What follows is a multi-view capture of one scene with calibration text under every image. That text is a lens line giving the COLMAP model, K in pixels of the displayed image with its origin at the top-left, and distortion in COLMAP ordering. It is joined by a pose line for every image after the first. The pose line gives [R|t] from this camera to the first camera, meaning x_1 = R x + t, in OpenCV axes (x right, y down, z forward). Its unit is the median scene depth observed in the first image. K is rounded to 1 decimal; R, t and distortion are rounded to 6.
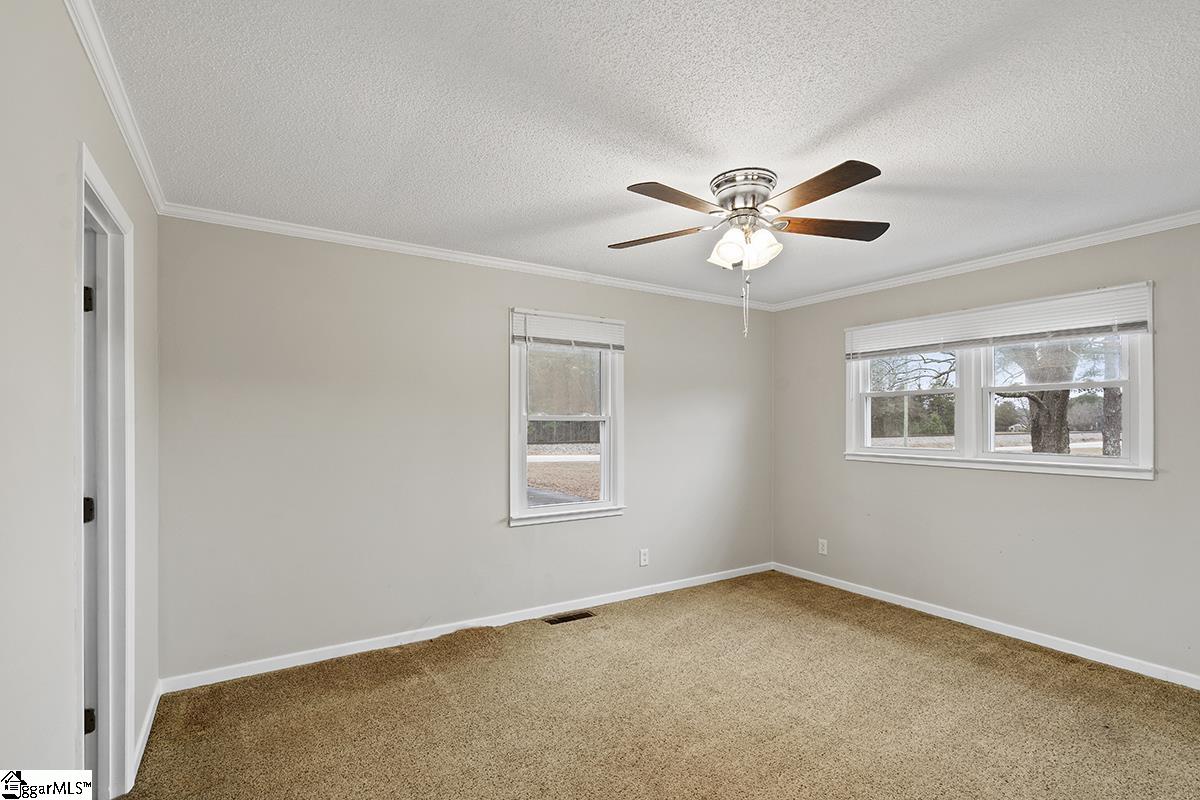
lens RADIAL K [[551.8, 0, 589.1], [0, 551.8, 419.7], [0, 0, 1]] dist [-0.003989, -0.000106]
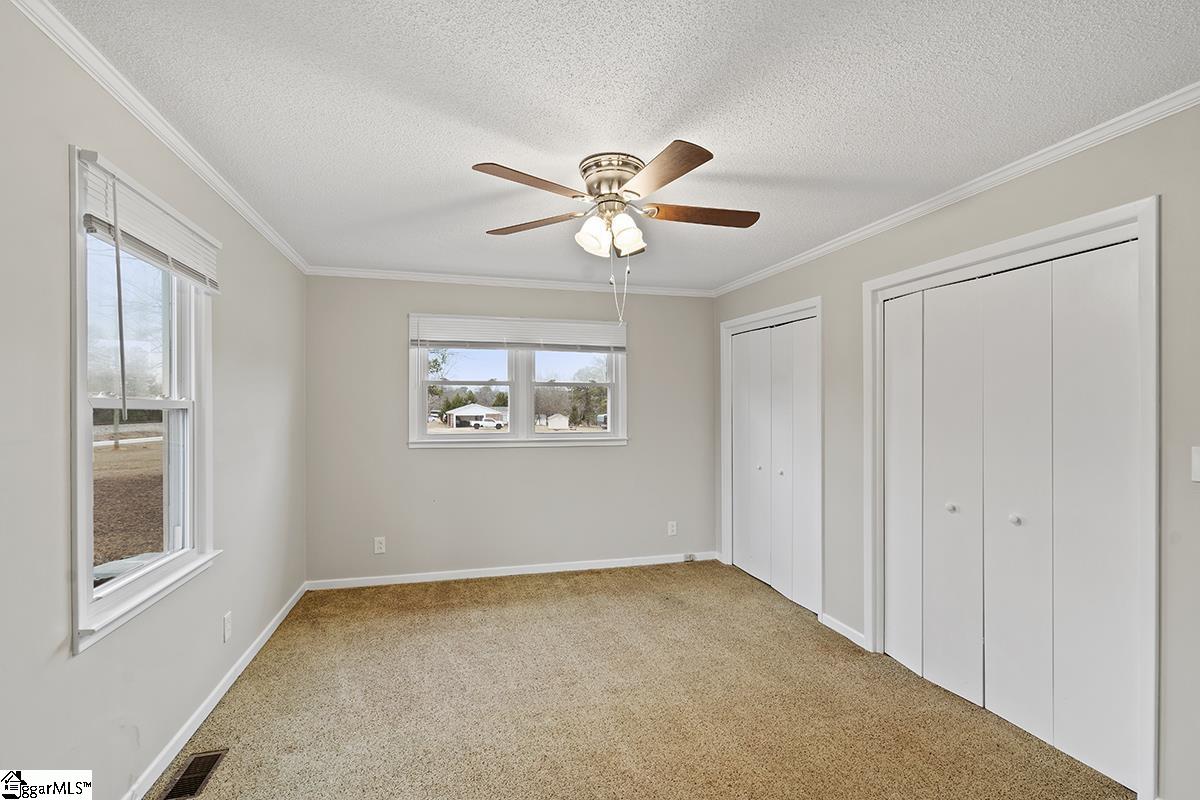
lens RADIAL K [[551.8, 0, 597.5], [0, 551.8, 408.7], [0, 0, 1]] dist [-0.003989, -0.000106]
pose [[0.283535, -0.002337, 0.958959, -0.440357], [-0.004308, 0.999984, 0.003711, -0.002804], [-0.958952, -0.005184, 0.283520, 0.486982]]
